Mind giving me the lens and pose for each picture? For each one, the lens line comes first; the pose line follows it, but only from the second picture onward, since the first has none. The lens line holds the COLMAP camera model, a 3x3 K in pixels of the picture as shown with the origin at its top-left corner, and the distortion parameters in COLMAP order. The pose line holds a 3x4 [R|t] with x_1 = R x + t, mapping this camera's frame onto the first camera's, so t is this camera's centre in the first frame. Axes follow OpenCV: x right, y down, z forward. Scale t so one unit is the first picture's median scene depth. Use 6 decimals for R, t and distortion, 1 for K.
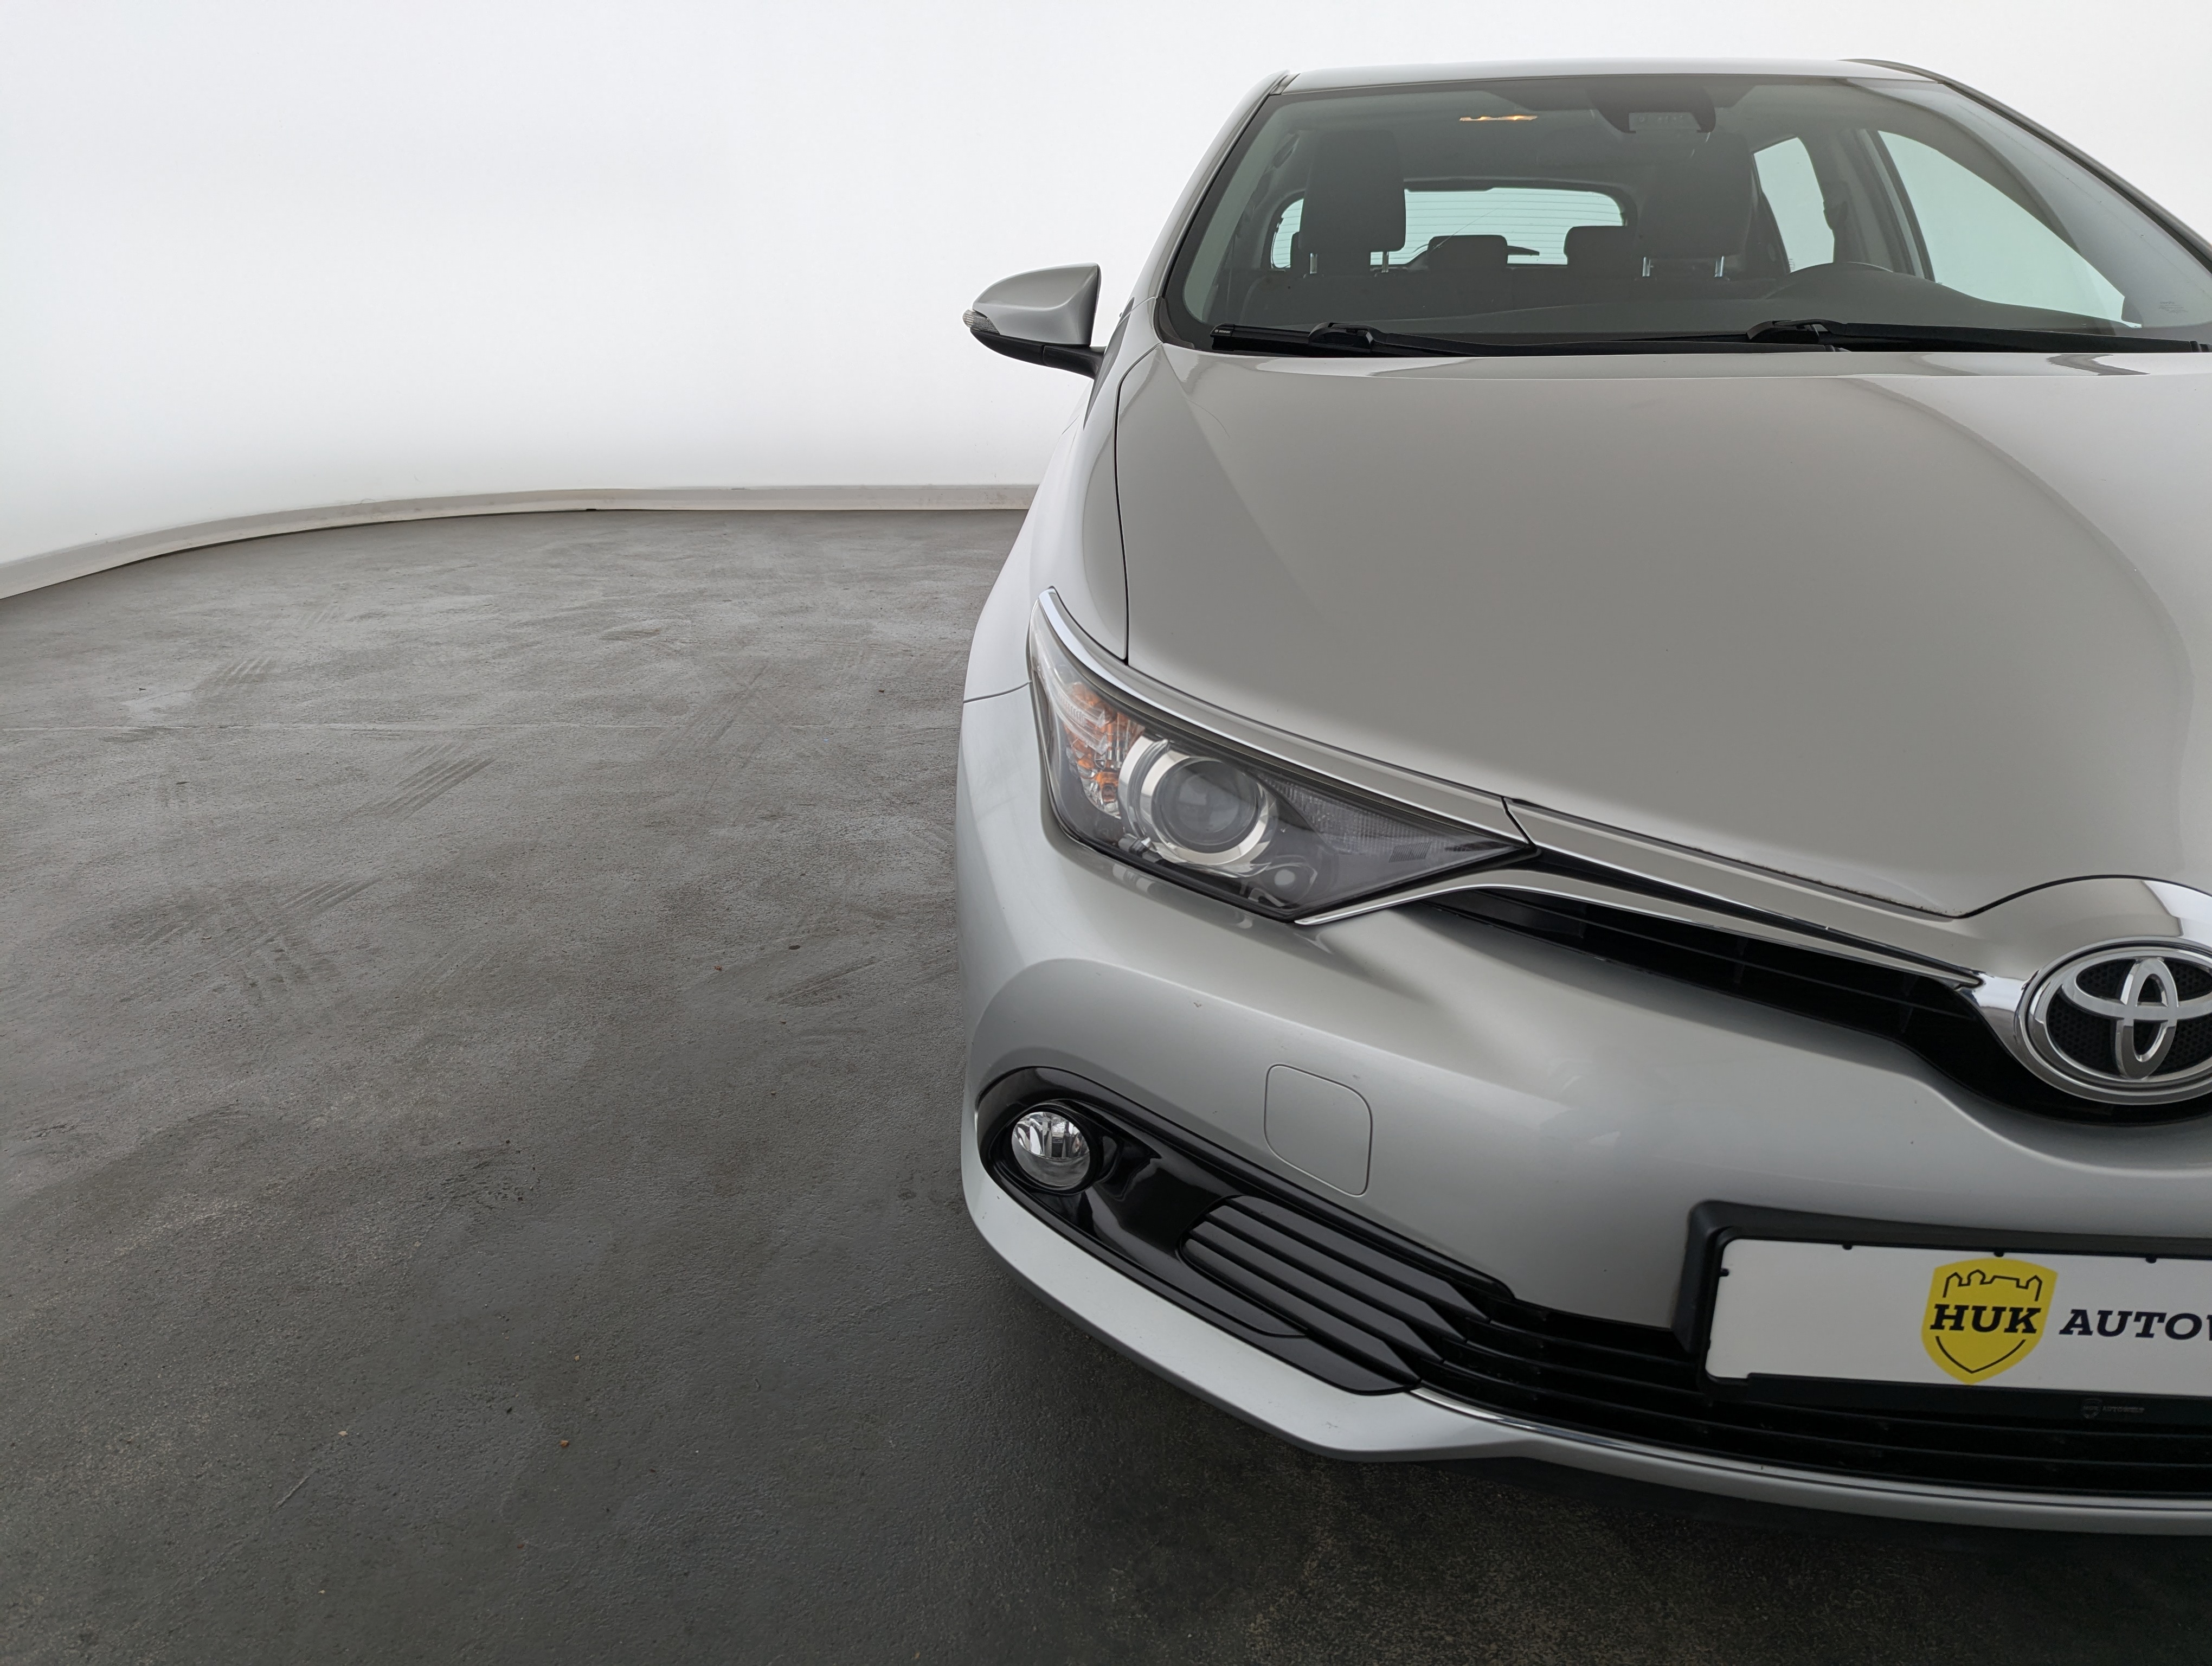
lens RADIAL K [[1564.7, 0, 1153.7], [0, 1564.7, 844.2], [0, 0, 1]] dist [0.048153, -0.041862]
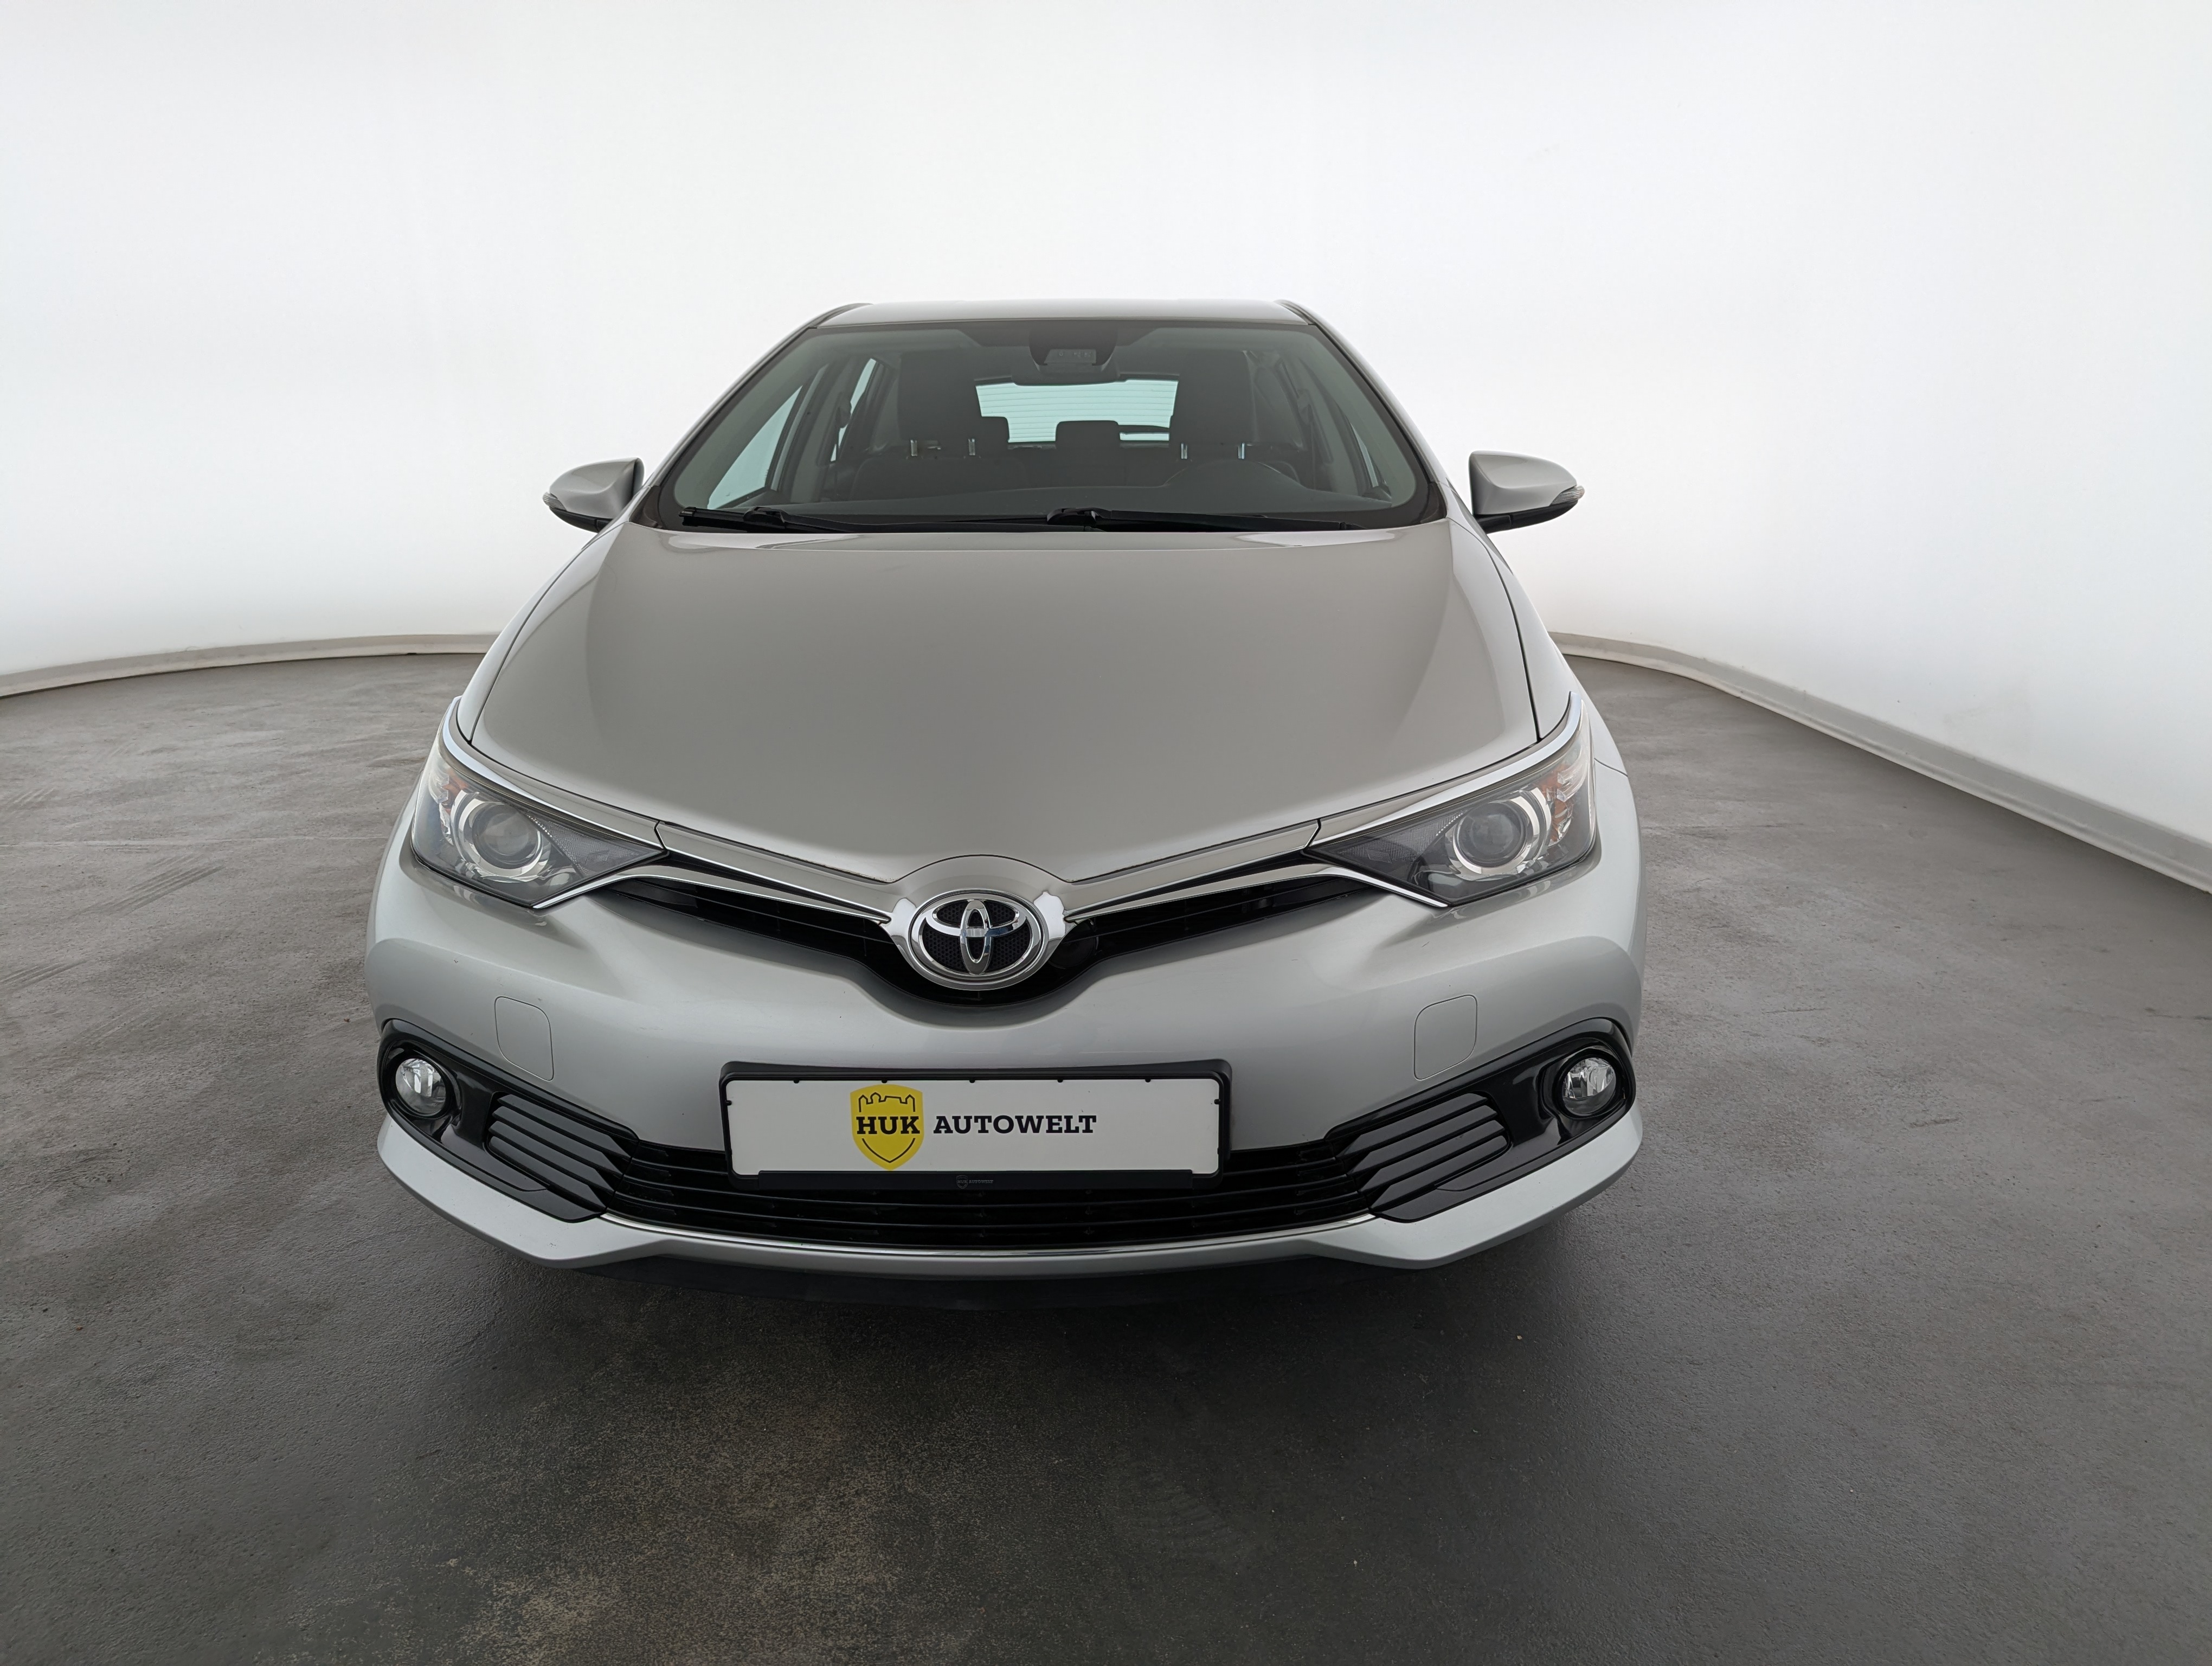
lens RADIAL K [[1564.7, 0, 1170.4], [0, 1564.7, 835.3], [0, 0, 1]] dist [0.048153, -0.041862]
pose [[0.998300, -0.017468, 0.055598, 0.571365], [0.022493, 0.995590, -0.091076, 0.121898], [-0.053762, 0.092172, 0.994291, -0.508954]]
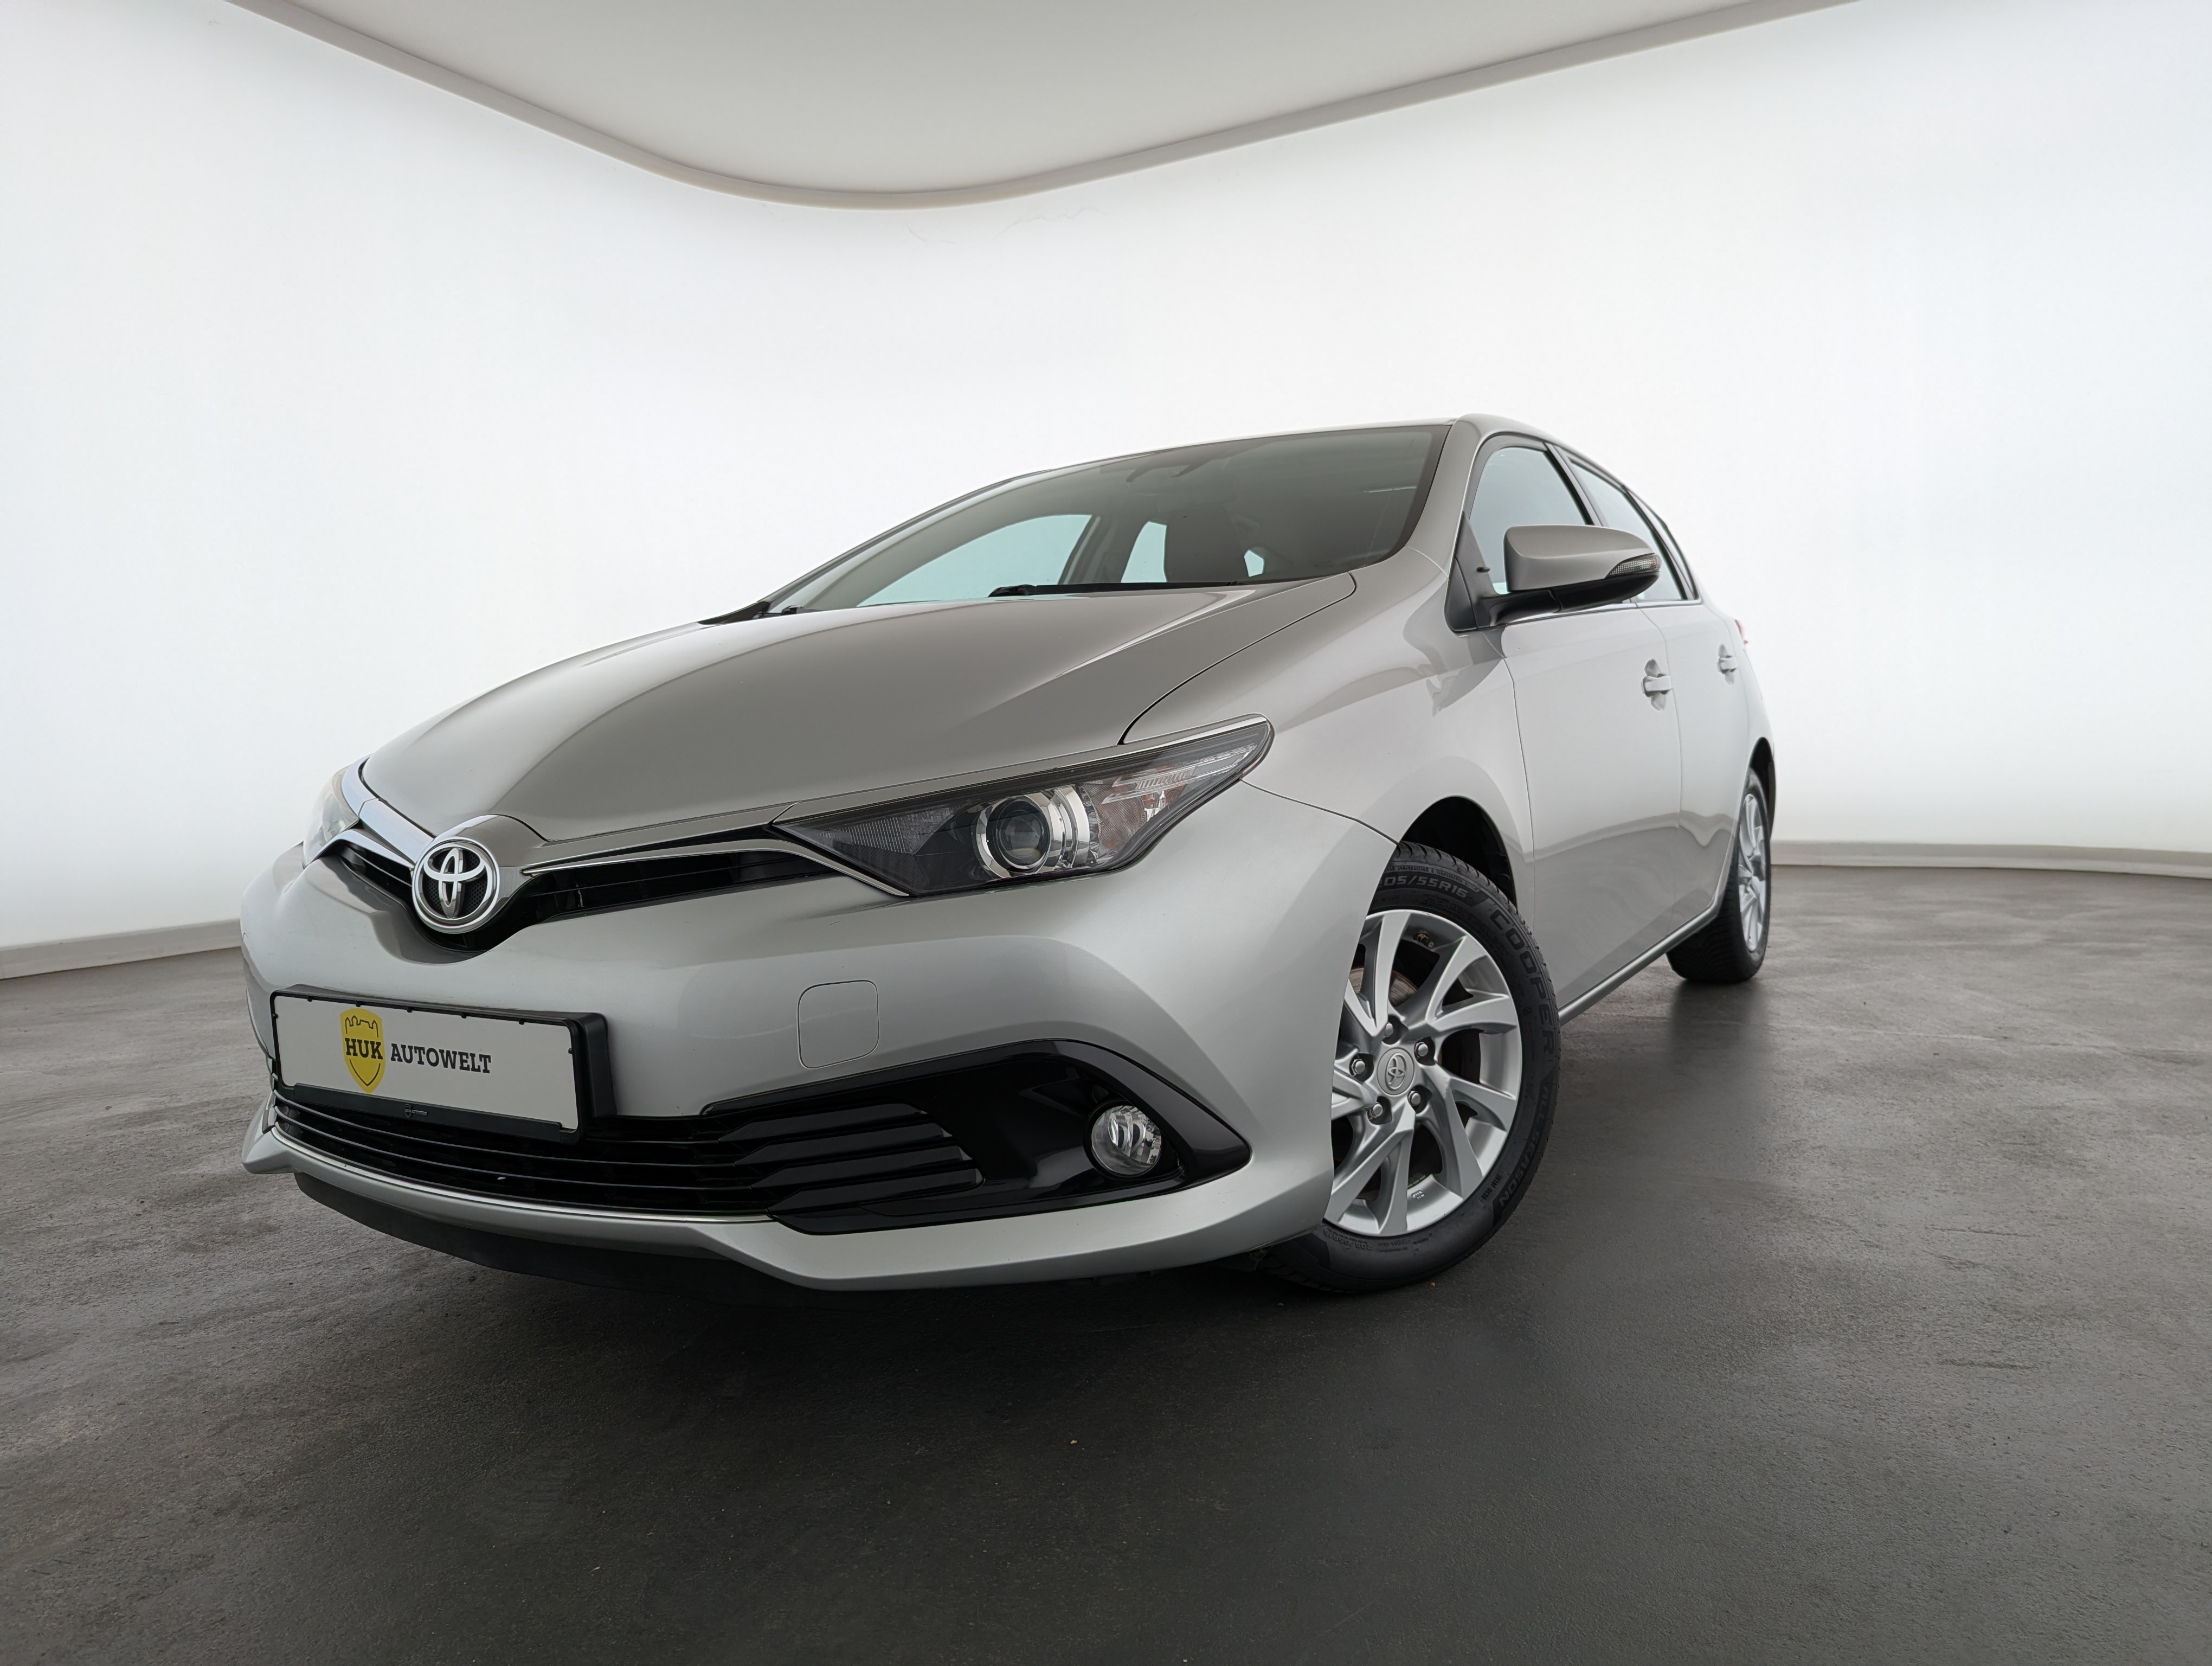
lens RADIAL K [[1564.7, 0, 1110.9], [0, 1564.7, 830.8], [0, 0, 1]] dist [0.048153, -0.041862]
pose [[0.898554, 0.014801, -0.438613, 1.604394], [-0.125131, 0.966586, -0.223729, 0.277414], [0.420645, 0.255916, 0.870382, -0.196532]]
